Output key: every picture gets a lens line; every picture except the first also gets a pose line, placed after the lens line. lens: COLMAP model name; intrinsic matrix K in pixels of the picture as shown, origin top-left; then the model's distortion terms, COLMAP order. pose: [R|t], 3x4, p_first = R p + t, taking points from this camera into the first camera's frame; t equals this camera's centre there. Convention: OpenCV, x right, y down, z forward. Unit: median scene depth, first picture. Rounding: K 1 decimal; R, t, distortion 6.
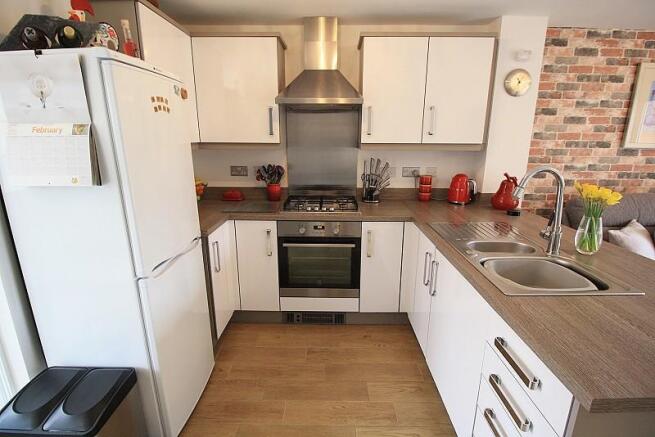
lens RADIAL K [[307.3, 0, 327.0], [0, 307.3, 211.7], [0, 0, 1]] dist [-0.011613, -0.006764]
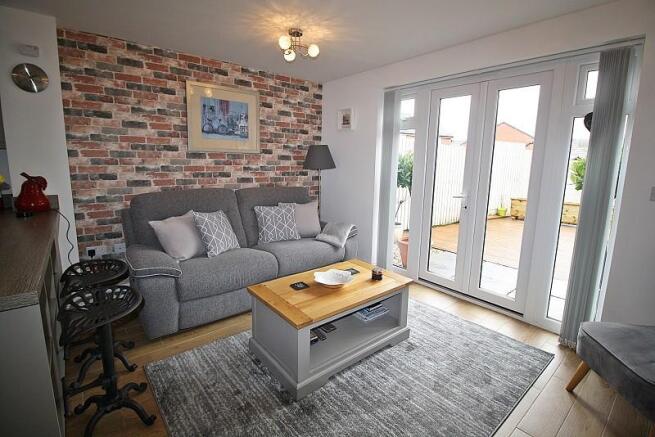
lens RADIAL K [[307.3, 0, 331.3], [0, 307.3, 210.7], [0, 0, 1]] dist [-0.011613, -0.006764]
pose [[0.760369, -0.089999, 0.643226, 0.634761], [0.135240, 0.990585, -0.021269, 0.119503], [-0.635255, 0.103162, 0.765381, -0.241575]]
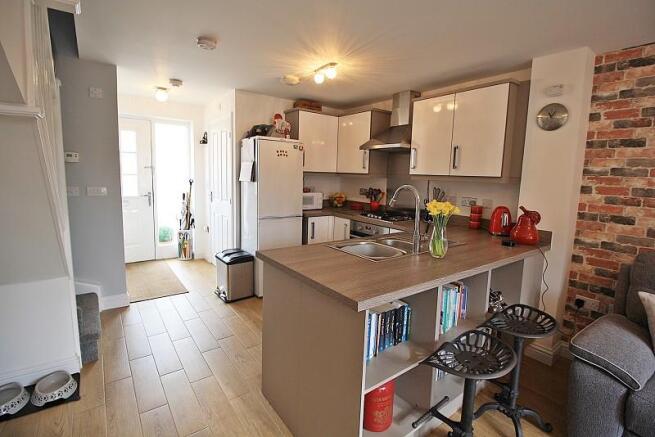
lens RADIAL K [[307.3, 0, 330.5], [0, 307.3, 211.1], [0, 0, 1]] dist [-0.011613, -0.006764]
pose [[0.611430, 0.111233, -0.783441, 0.897540], [-0.217603, 0.975535, -0.031320, 0.051000], [0.760791, 0.189629, 0.620676, -0.081831]]
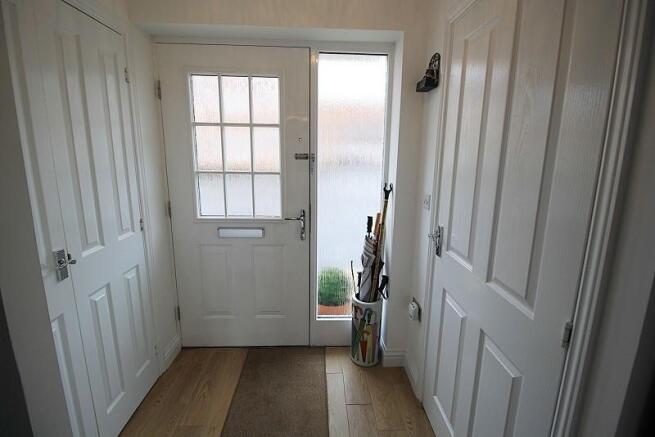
lens RADIAL K [[307.3, 0, 328.4], [0, 307.3, 216.8], [0, 0, 1]] dist [-0.011613, -0.006764]
pose [[0.036725, 0.213944, -0.976155, -0.316854], [-0.245641, 0.948777, 0.198702, -0.050842], [0.968665, 0.232486, 0.087397, 0.193655]]
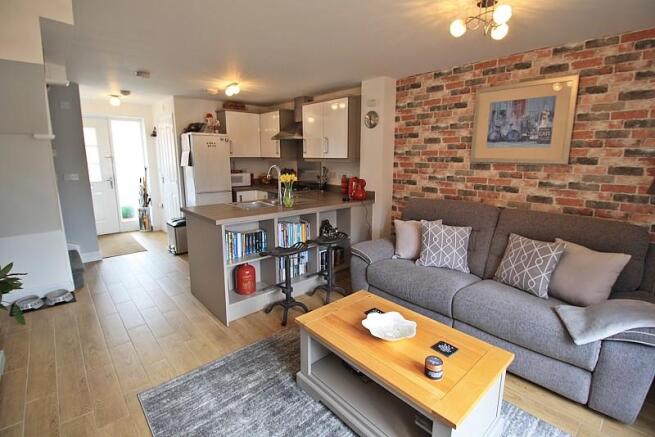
lens RADIAL K [[307.3, 0, 330.7], [0, 307.3, 213.1], [0, 0, 1]] dist [-0.011613, -0.006764]
pose [[0.680954, 0.132188, -0.720298, 1.523654], [-0.177866, 0.983976, 0.012428, 0.059702], [0.710398, 0.119654, 0.693554, -0.165930]]
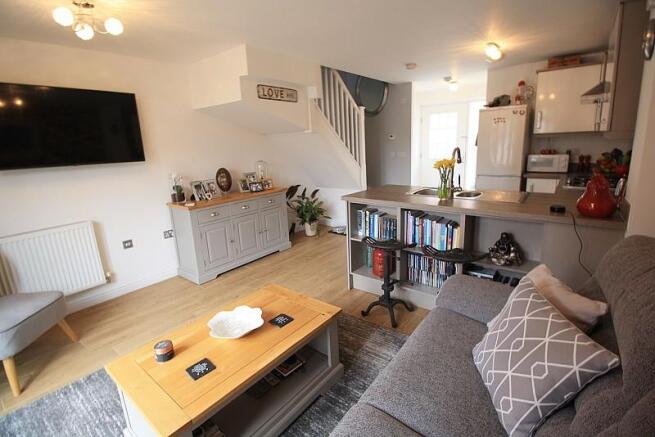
lens RADIAL K [[307.3, 0, 331.4], [0, 307.3, 213.4], [0, 0, 1]] dist [-0.011613, -0.006764]
pose [[-0.614159, 0.200933, -0.763174, 1.484262], [-0.141978, 0.923134, 0.357304, -0.182390], [0.776306, 0.327795, -0.538423, 0.850041]]
